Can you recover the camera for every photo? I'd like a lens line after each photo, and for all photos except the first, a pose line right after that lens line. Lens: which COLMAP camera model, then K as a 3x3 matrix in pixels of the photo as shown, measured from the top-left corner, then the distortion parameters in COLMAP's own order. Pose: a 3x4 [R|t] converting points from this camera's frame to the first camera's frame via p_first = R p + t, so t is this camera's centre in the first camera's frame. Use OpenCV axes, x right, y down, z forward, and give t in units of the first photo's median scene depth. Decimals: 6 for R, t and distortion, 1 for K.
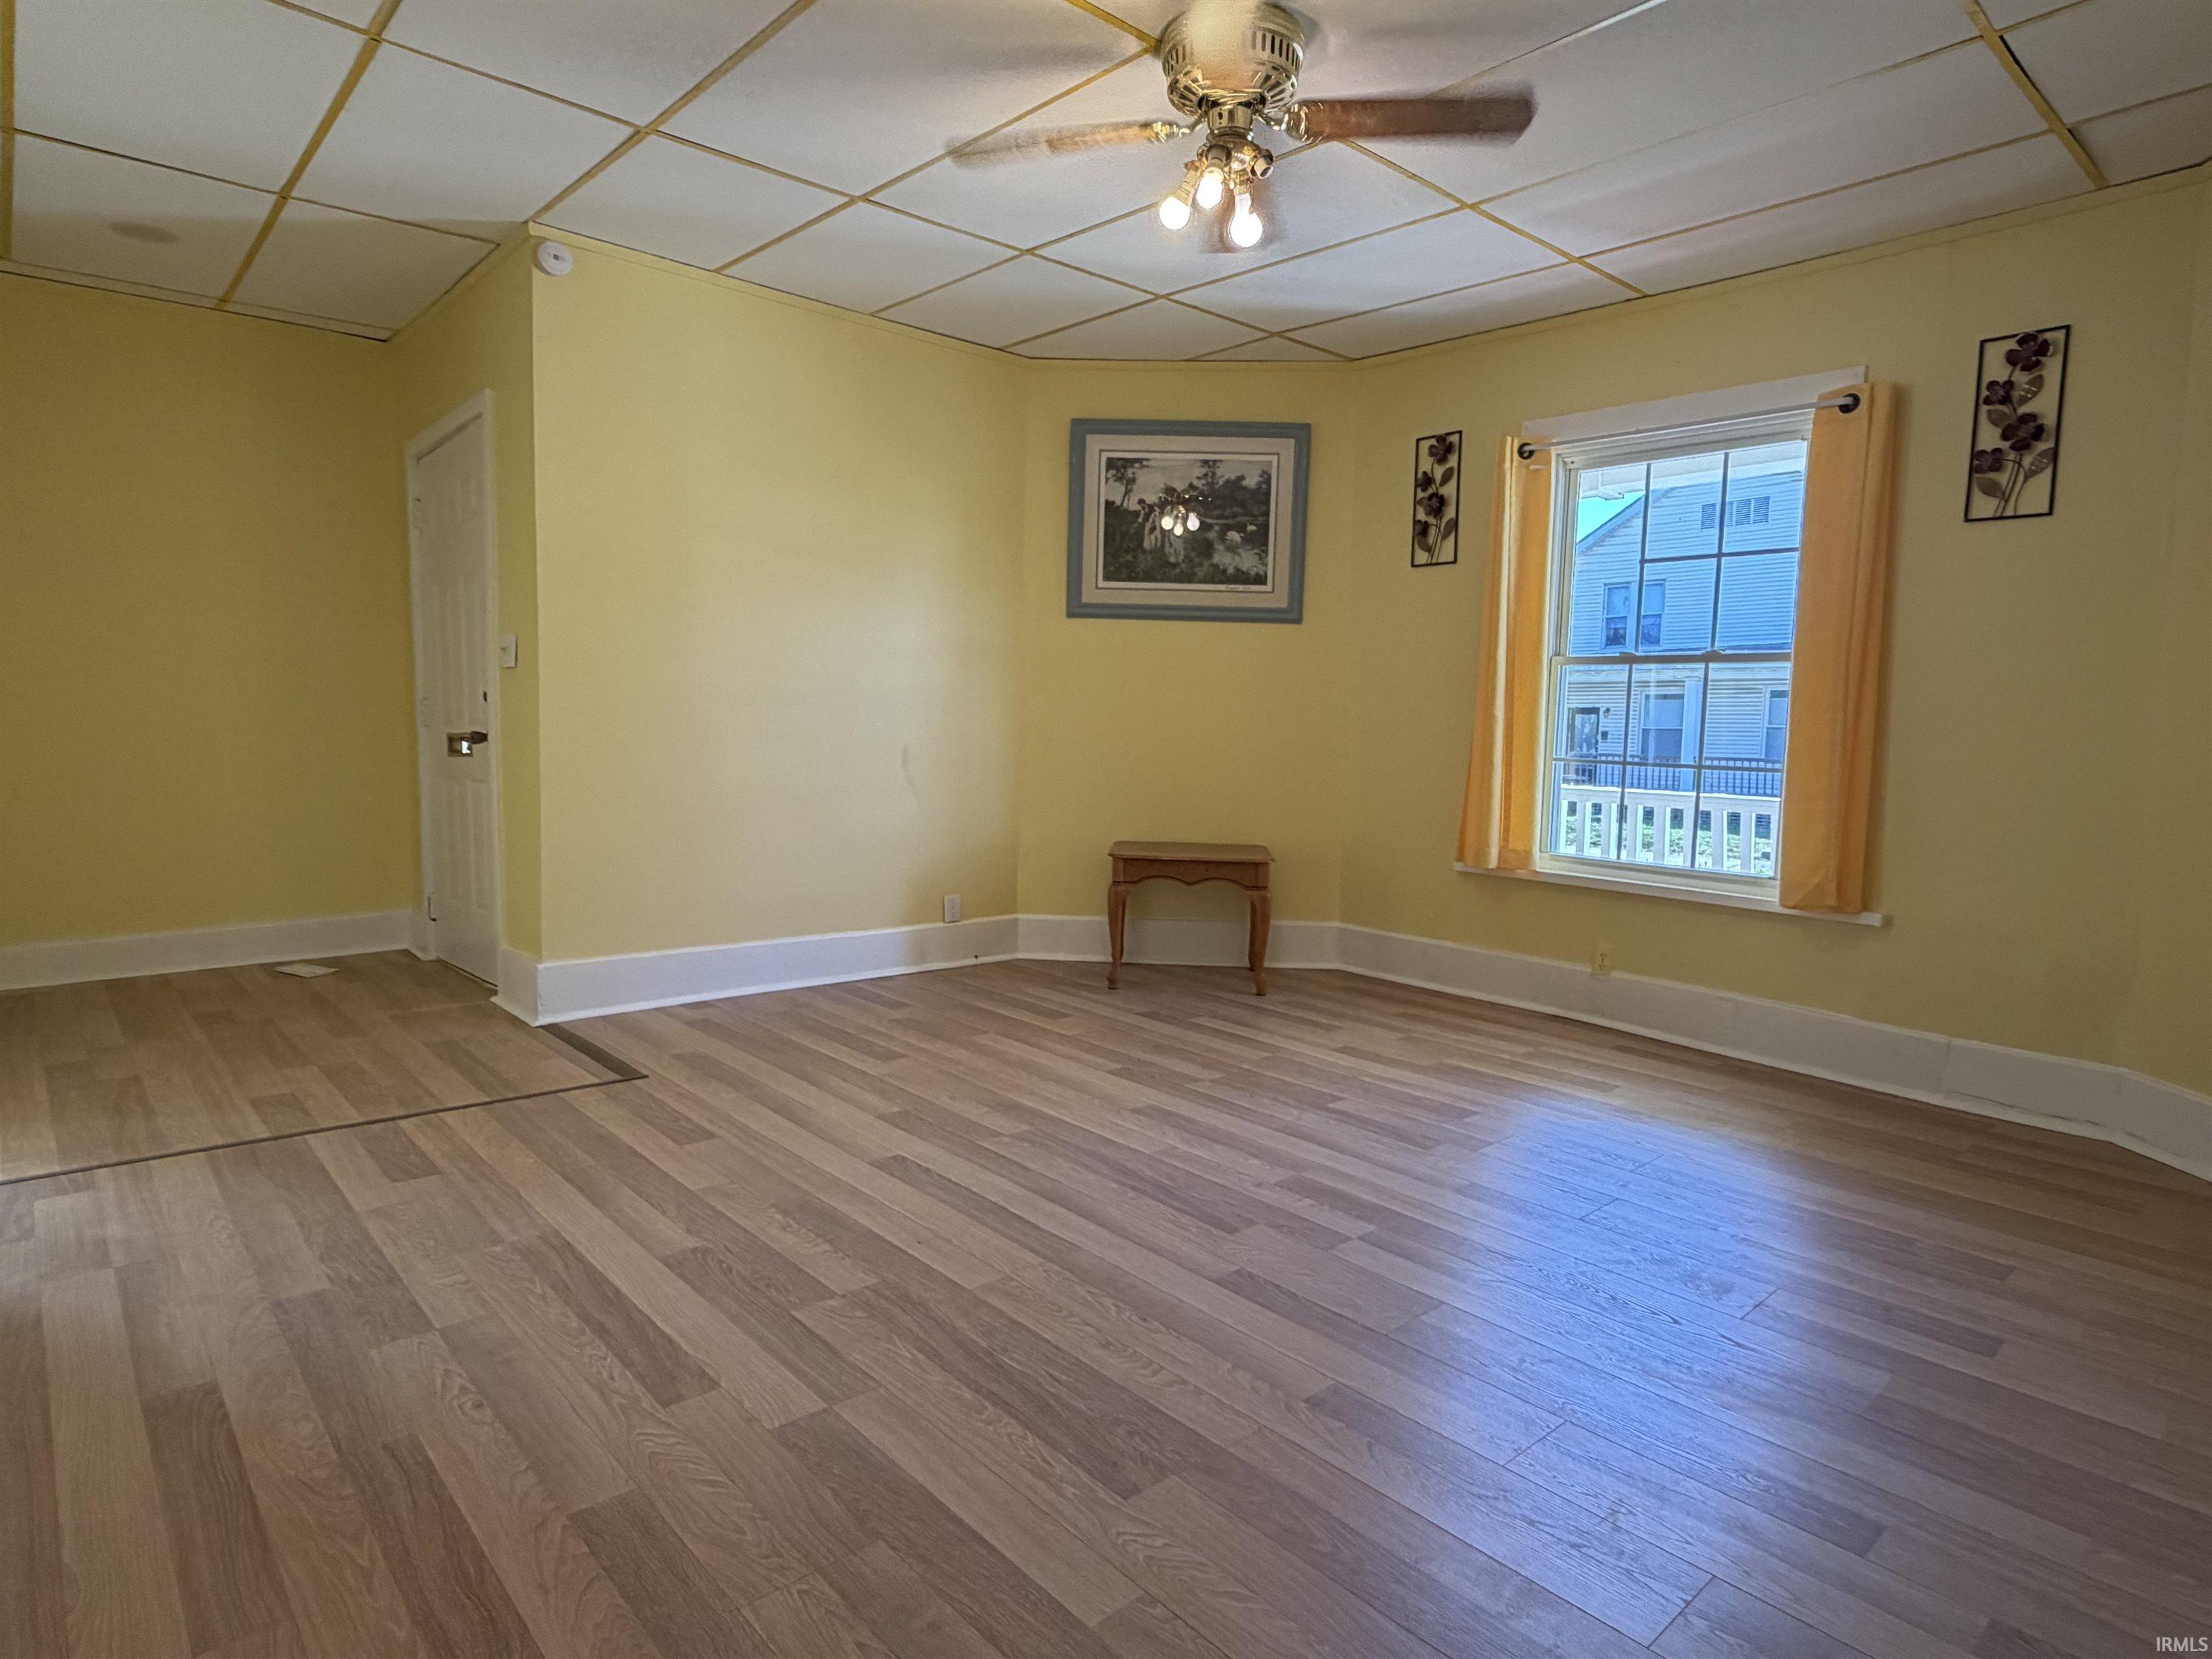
lens RADIAL K [[1231.3, 0, 1109.4], [0, 1231.3, 824.0], [0, 0, 1]] dist [-0.001909, 0.000964]
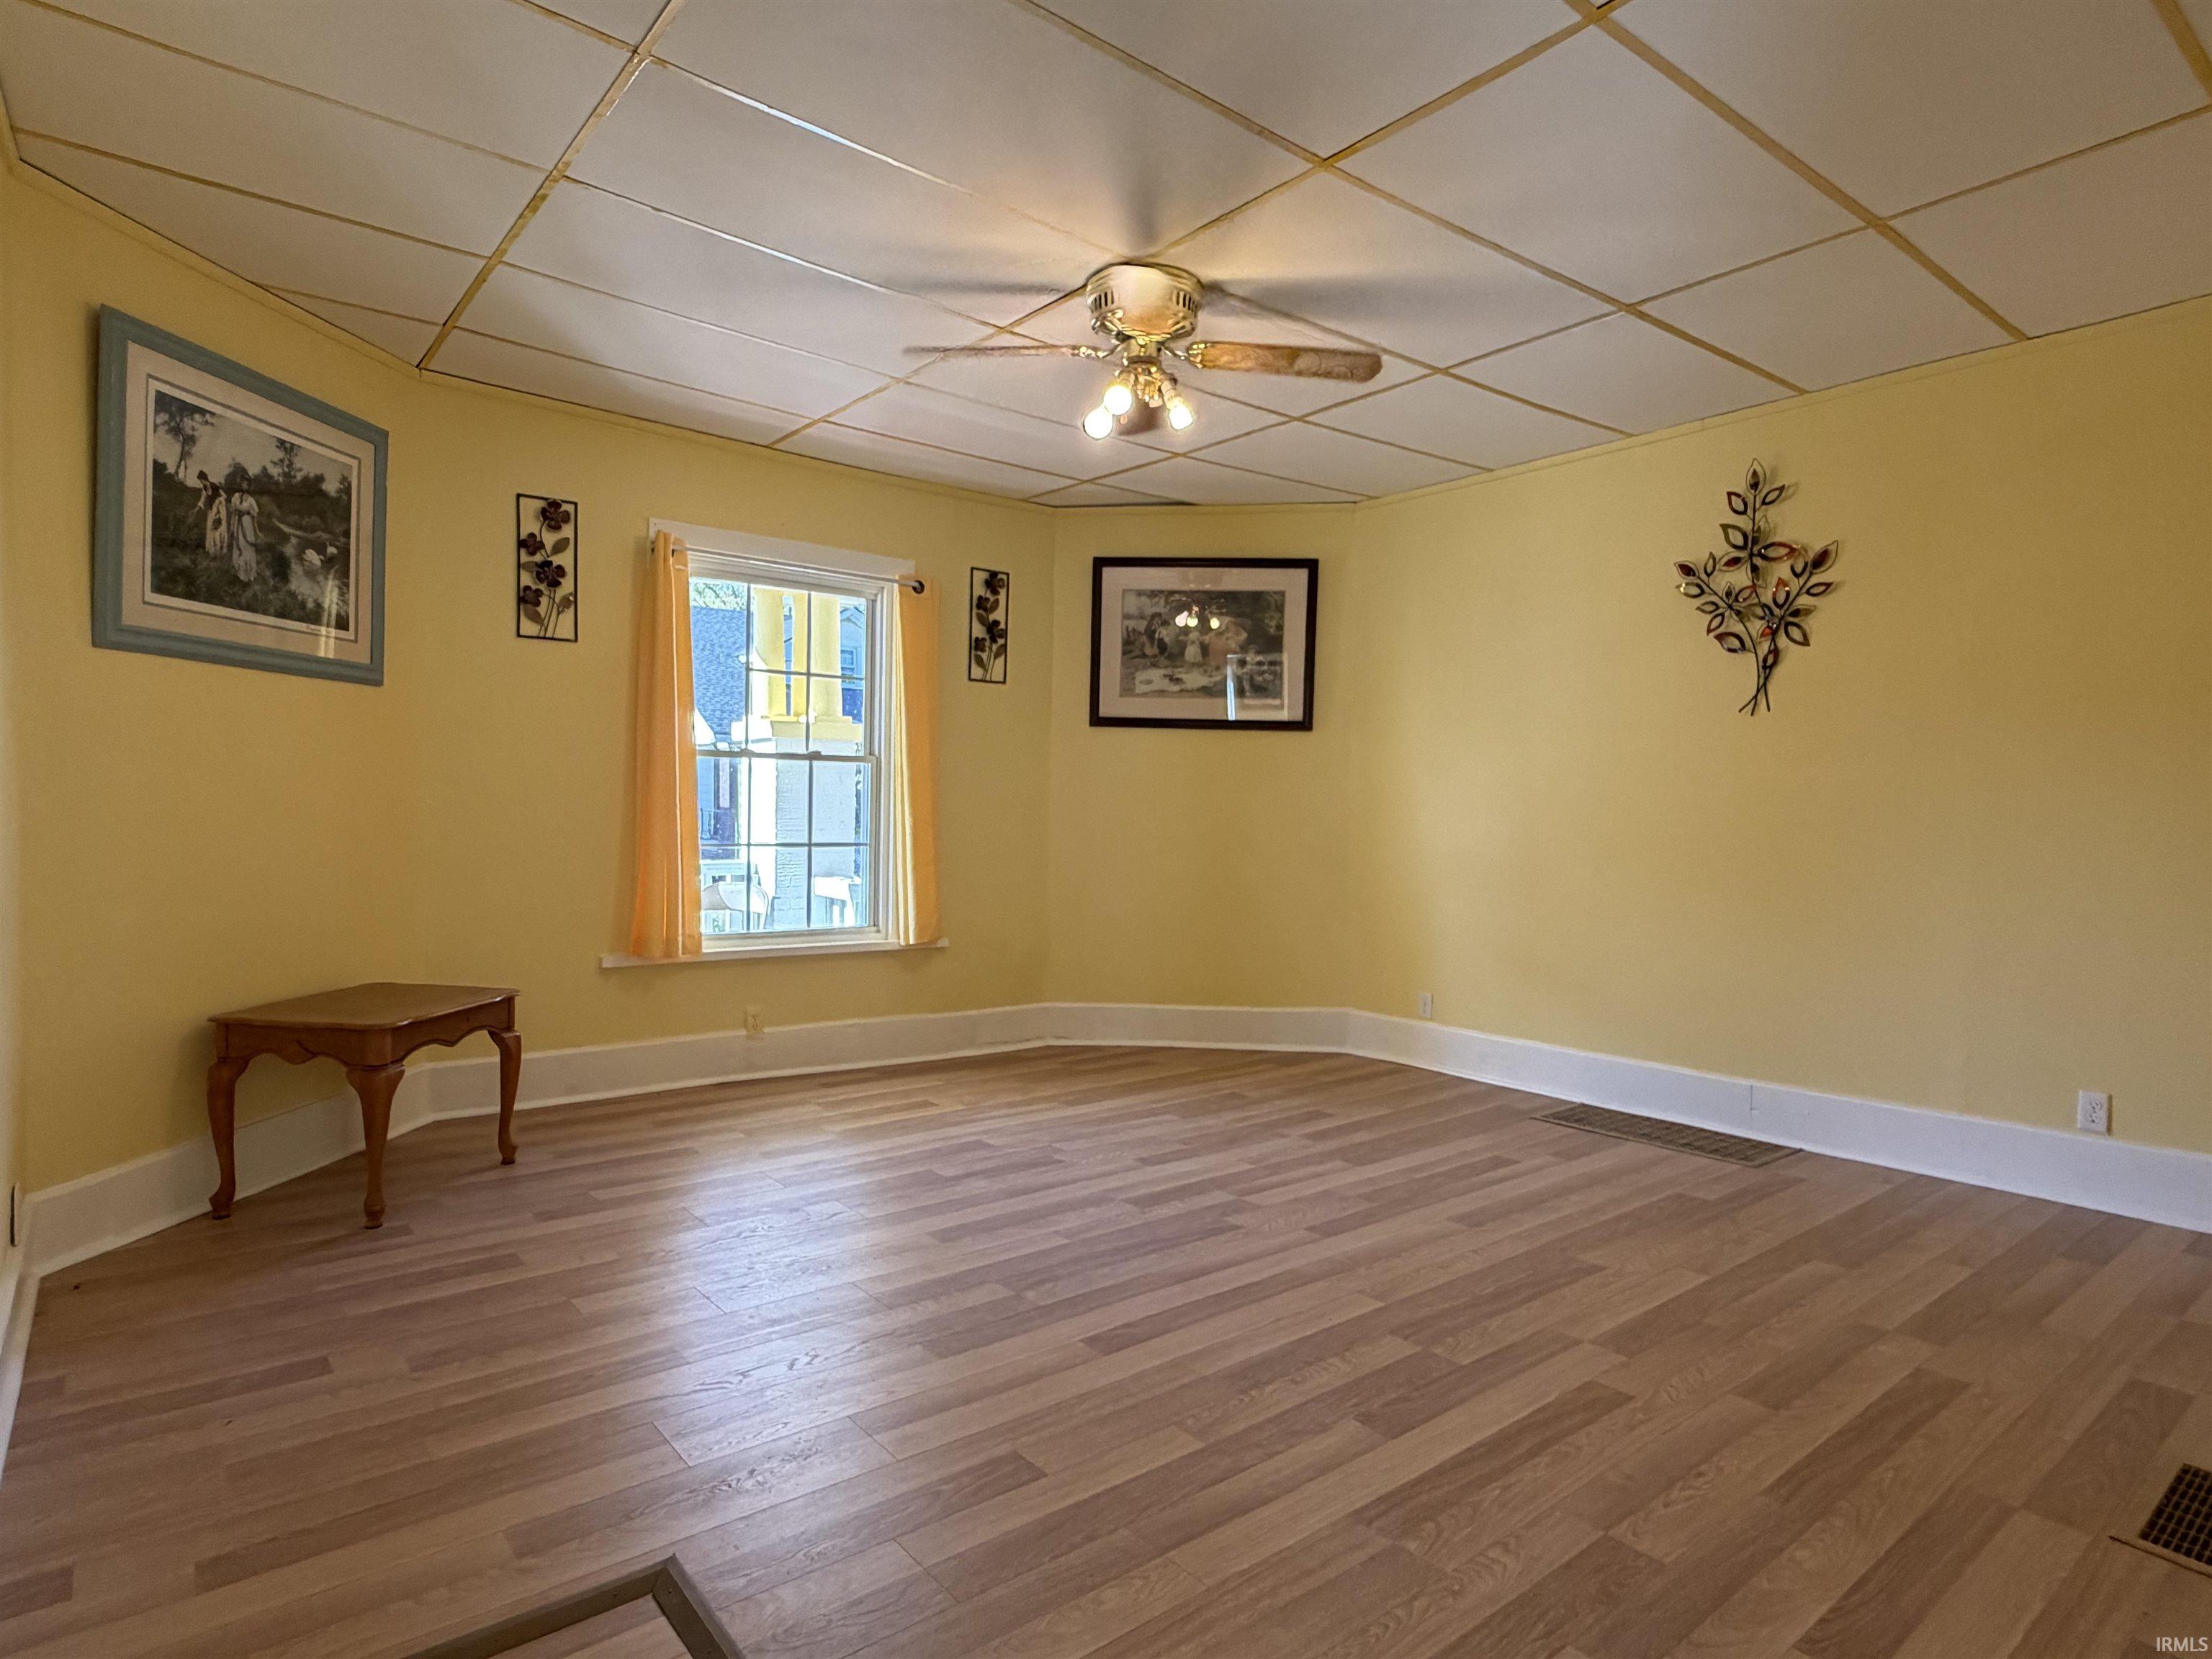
lens RADIAL K [[1231.3, 0, 1109.4], [0, 1231.3, 824.0], [0, 0, 1]] dist [-0.001909, 0.000964]
pose [[0.045155, -0.044531, 0.997987, -0.665784], [0.066694, 0.996911, 0.041466, -0.089132], [-0.996751, 0.064688, 0.047985, 0.583037]]
